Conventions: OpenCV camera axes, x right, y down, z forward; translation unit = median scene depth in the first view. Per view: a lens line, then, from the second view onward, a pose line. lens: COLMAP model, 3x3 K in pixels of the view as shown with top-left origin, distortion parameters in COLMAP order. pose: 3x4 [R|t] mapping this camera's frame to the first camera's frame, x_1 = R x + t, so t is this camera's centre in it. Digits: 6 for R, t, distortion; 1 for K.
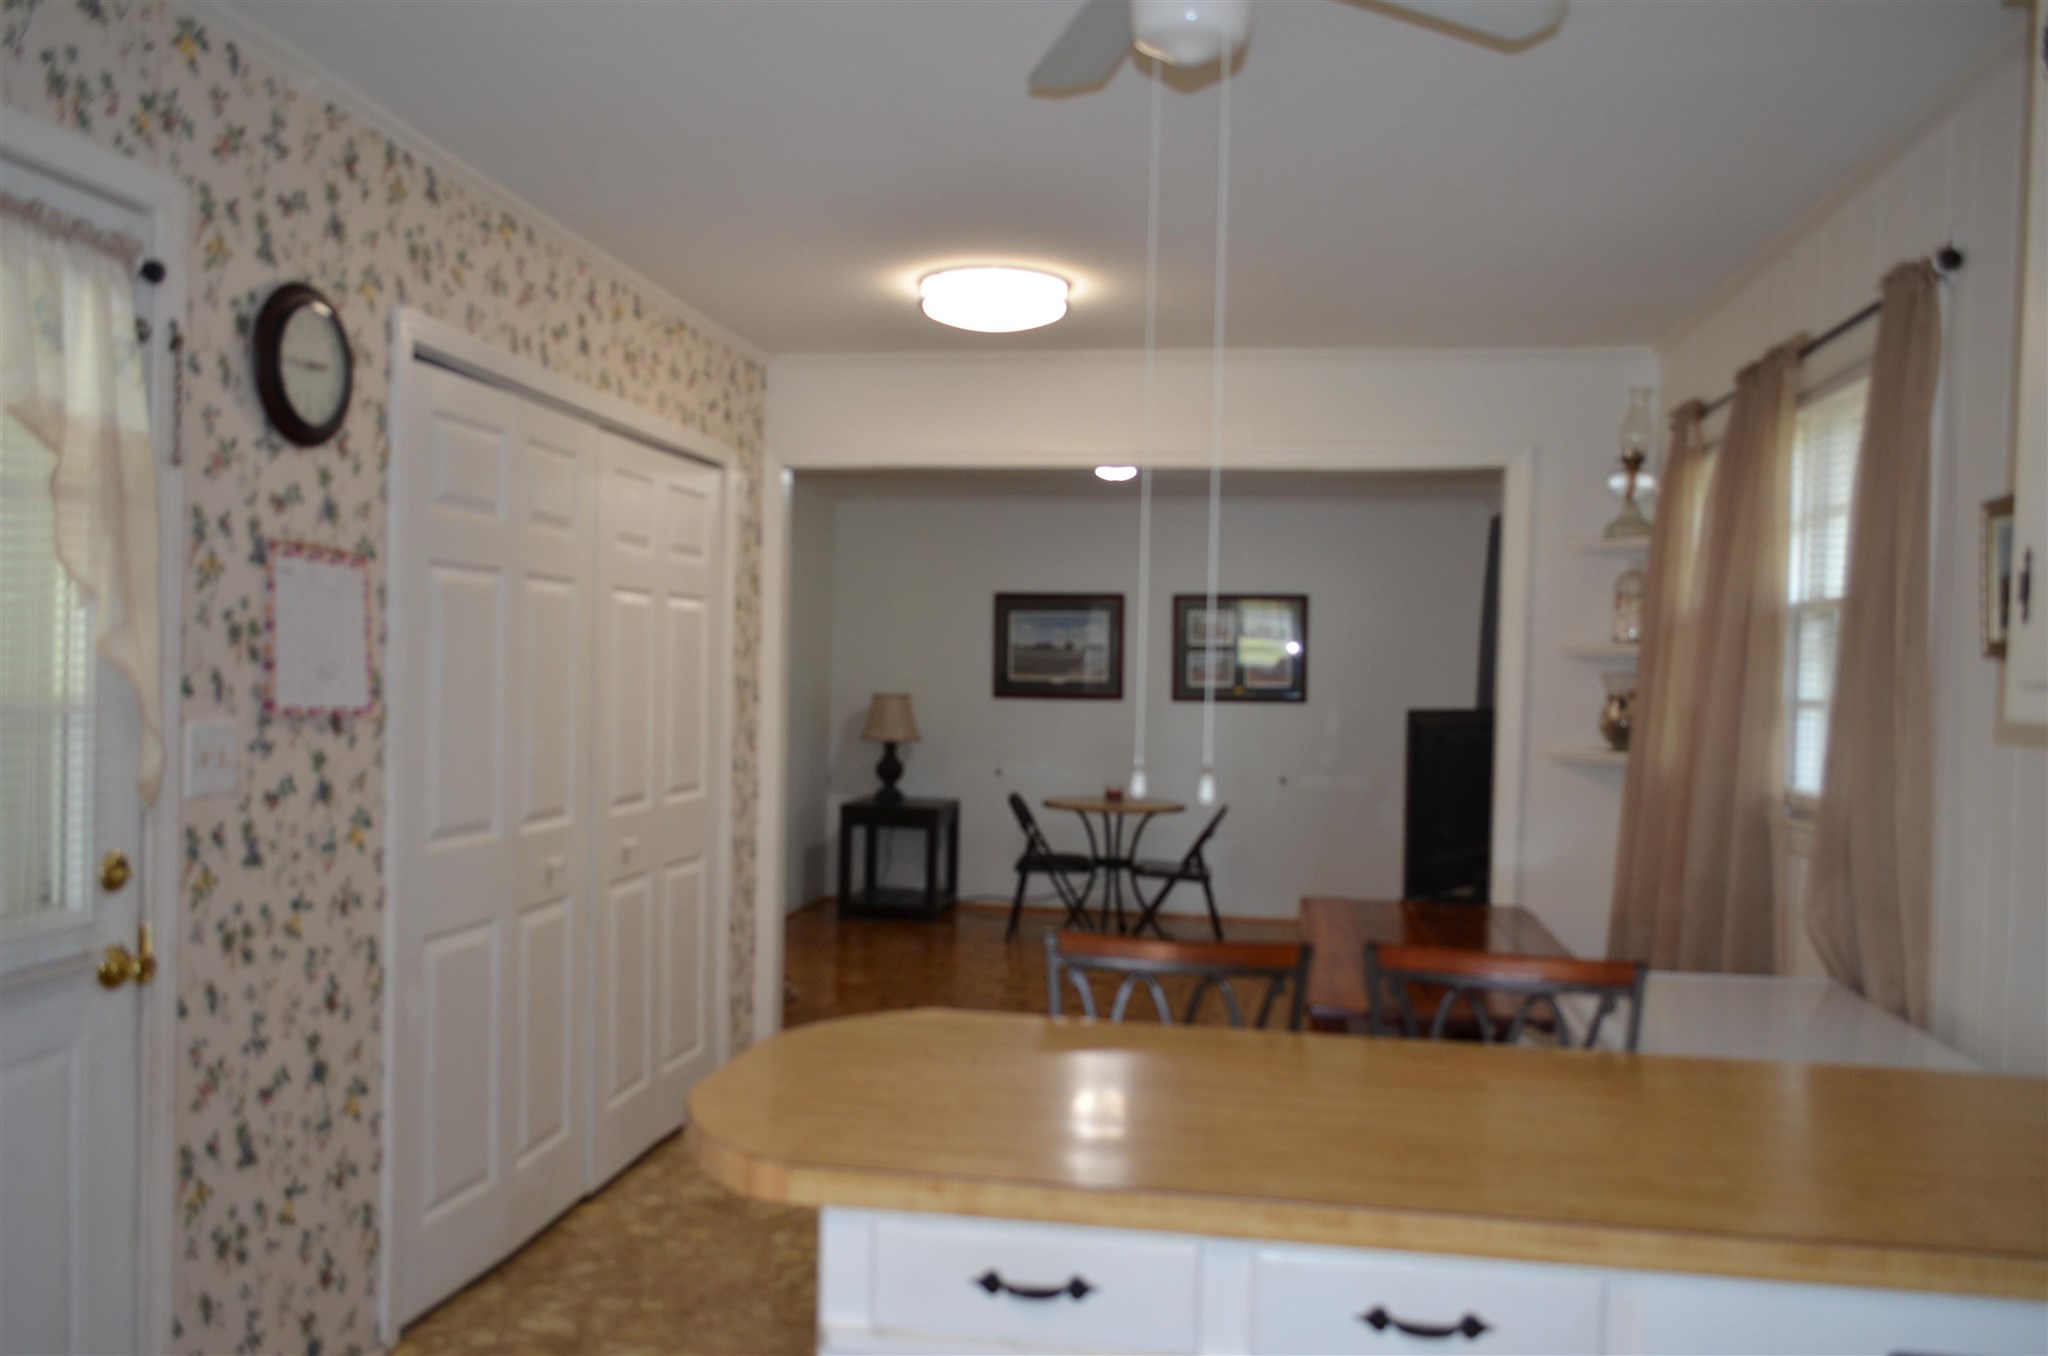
lens RADIAL K [[1603.0, 0, 1025.1], [0, 1603.0, 689.4], [0, 0, 1]] dist [-0.004396, -0.000958]
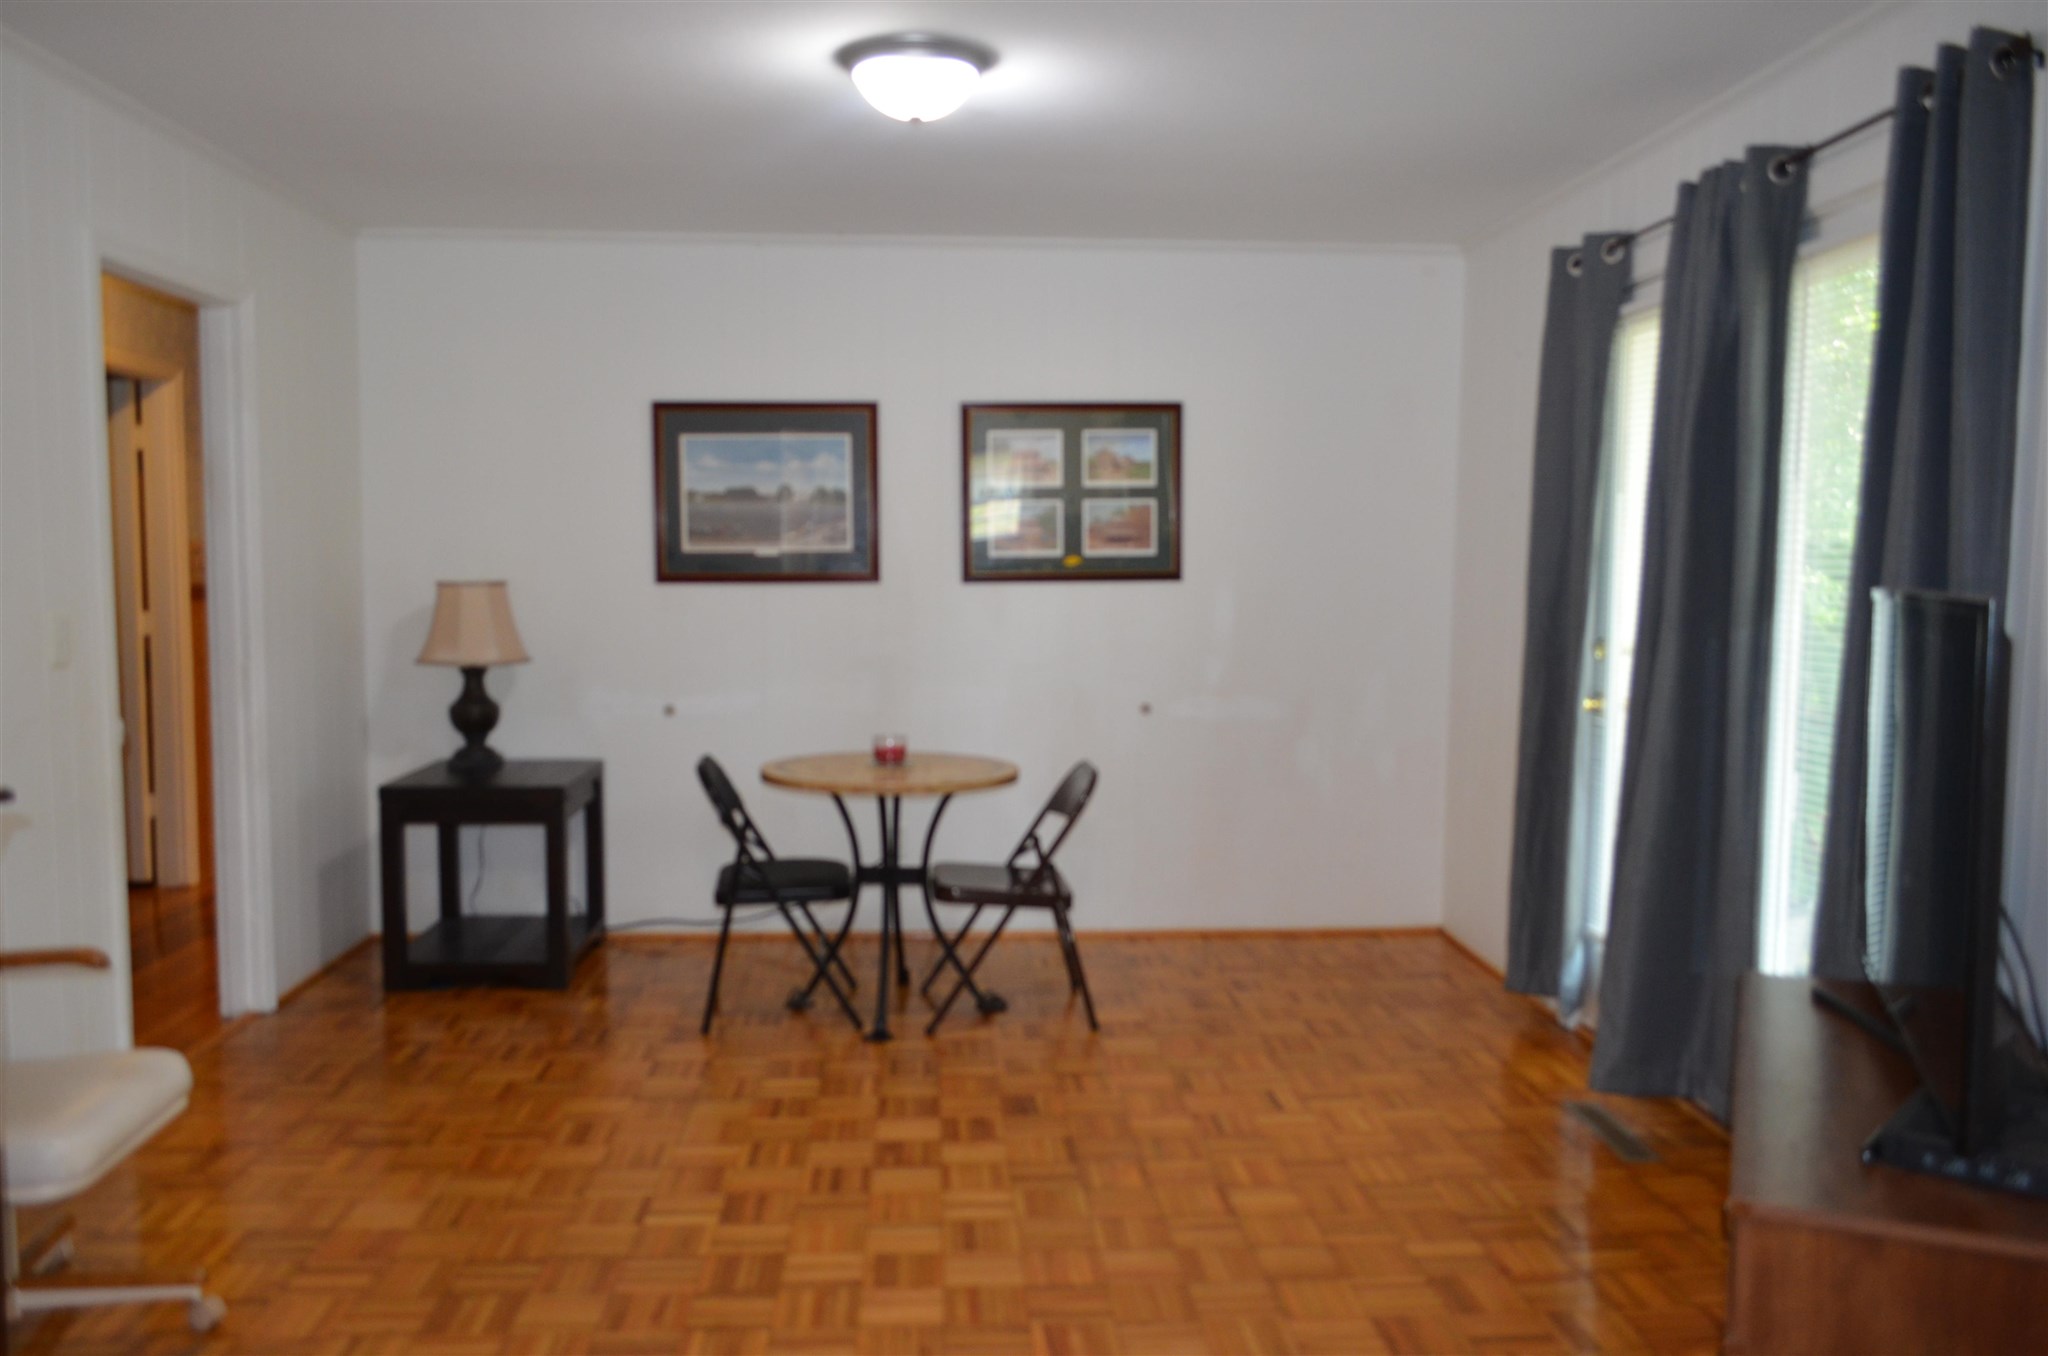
lens RADIAL K [[1603.0, 0, 1025.1], [0, 1603.0, 689.4], [0, 0, 1]] dist [-0.004396, -0.000958]
pose [[0.976105, -0.036966, 0.214131, -0.015391], [0.020454, 0.996679, 0.078822, 0.000493], [-0.216333, -0.072558, 0.973620, 0.412361]]
